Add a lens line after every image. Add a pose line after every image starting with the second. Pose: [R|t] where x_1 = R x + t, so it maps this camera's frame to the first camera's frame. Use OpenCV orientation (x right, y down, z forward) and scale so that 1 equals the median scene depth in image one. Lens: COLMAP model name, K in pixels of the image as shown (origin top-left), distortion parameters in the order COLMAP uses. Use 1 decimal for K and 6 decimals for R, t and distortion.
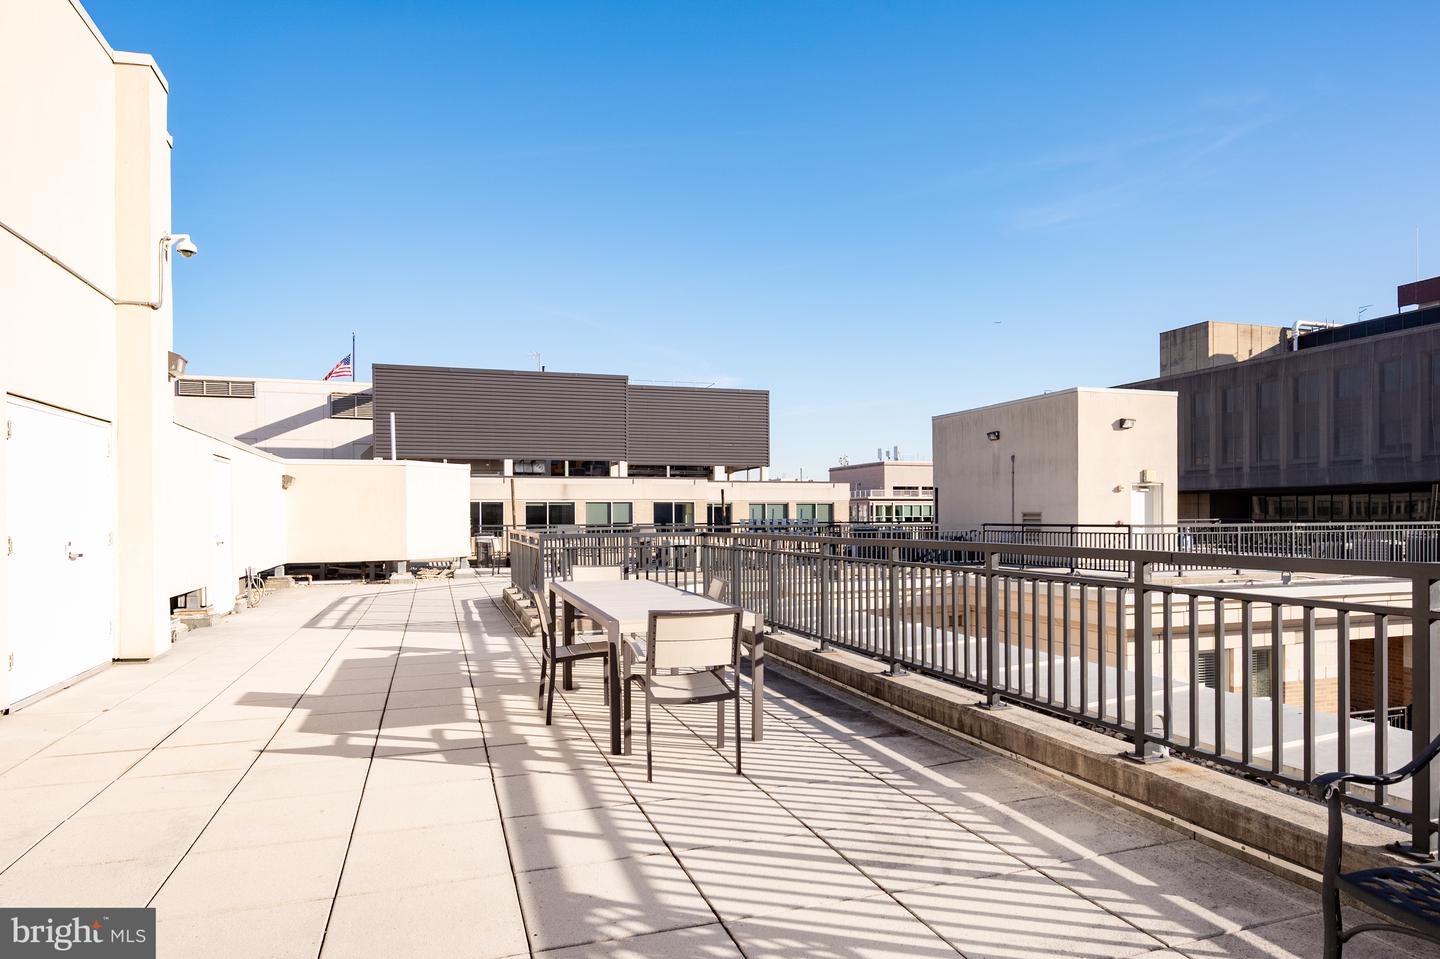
lens RADIAL K [[840.7, 0, 718.3], [0, 840.7, 524.5], [0, 0, 1]] dist [-0.003754, -0.002948]
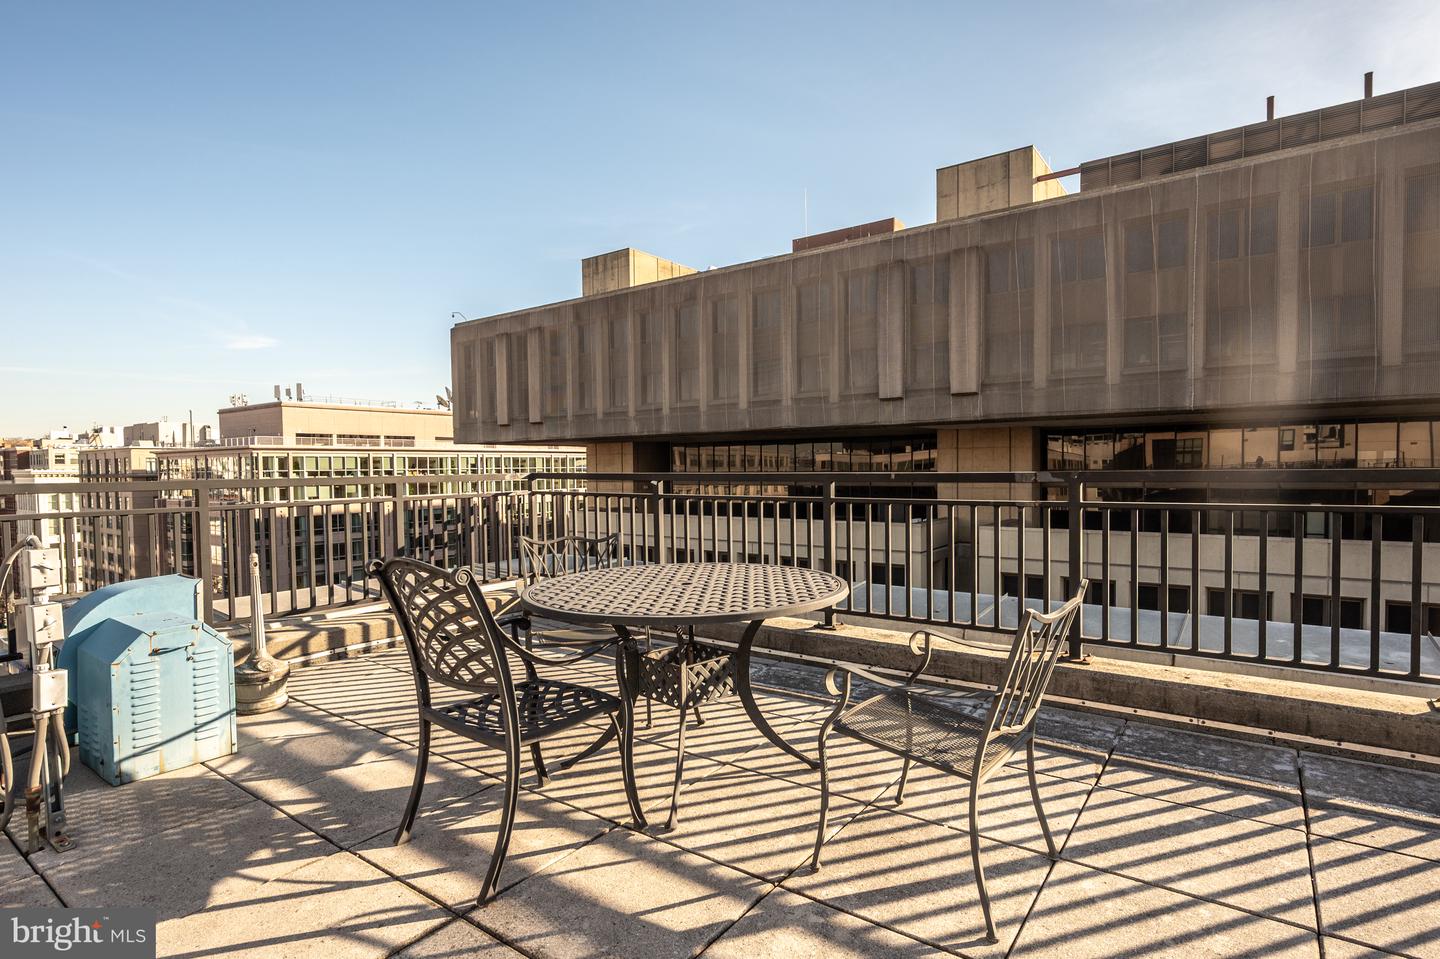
lens RADIAL K [[727.8, 0, 720.0], [0, 727.8, 479.5], [0, 0, 1]] dist [0.000358, -0.000077]
pose [[0.810358, -0.011856, 0.585815, 0.280409], [0.010619, 0.999928, 0.005547, -0.001174], [-0.585839, 0.001726, 0.810425, 0.432063]]
